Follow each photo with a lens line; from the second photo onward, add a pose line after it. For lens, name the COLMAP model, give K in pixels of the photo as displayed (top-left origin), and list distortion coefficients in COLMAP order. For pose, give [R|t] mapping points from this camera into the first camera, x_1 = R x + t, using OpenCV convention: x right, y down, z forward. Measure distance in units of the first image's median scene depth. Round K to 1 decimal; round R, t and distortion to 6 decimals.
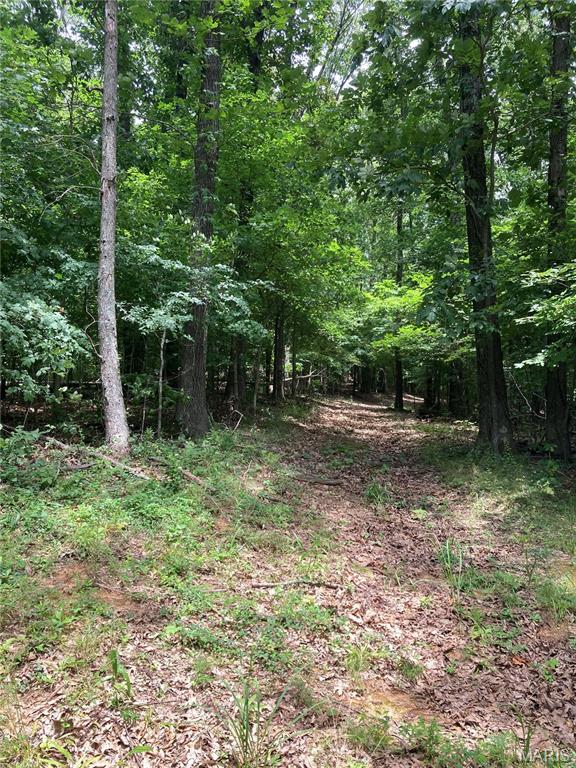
lens RADIAL K [[628.6, 0, 288.0], [0, 628.6, 384.0], [0, 0, 1]] dist [0.016142, 0.008474]
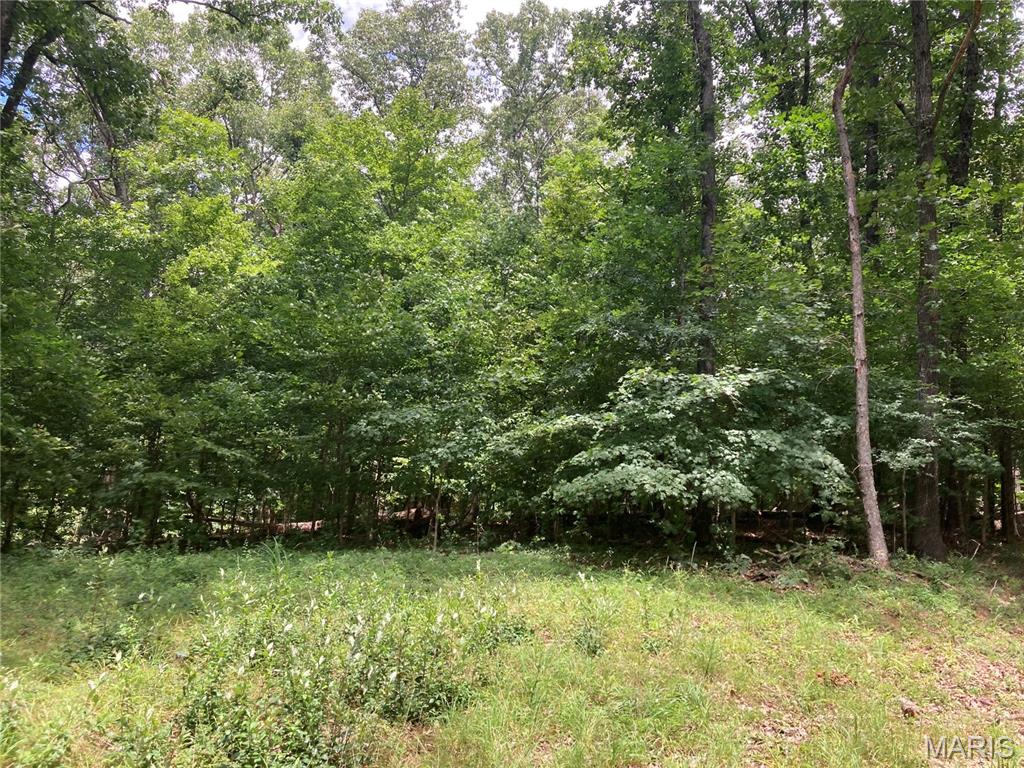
lens RADIAL K [[838.1, 0, 512.0], [0, 838.1, 384.0], [0, 0, 1]] dist [0.016142, 0.008474]
pose [[0.862671, -0.063134, -0.501810, -0.026772], [-0.016801, 0.988053, -0.153193, 0.017445], [0.505487, 0.140587, 0.851304, -0.885508]]
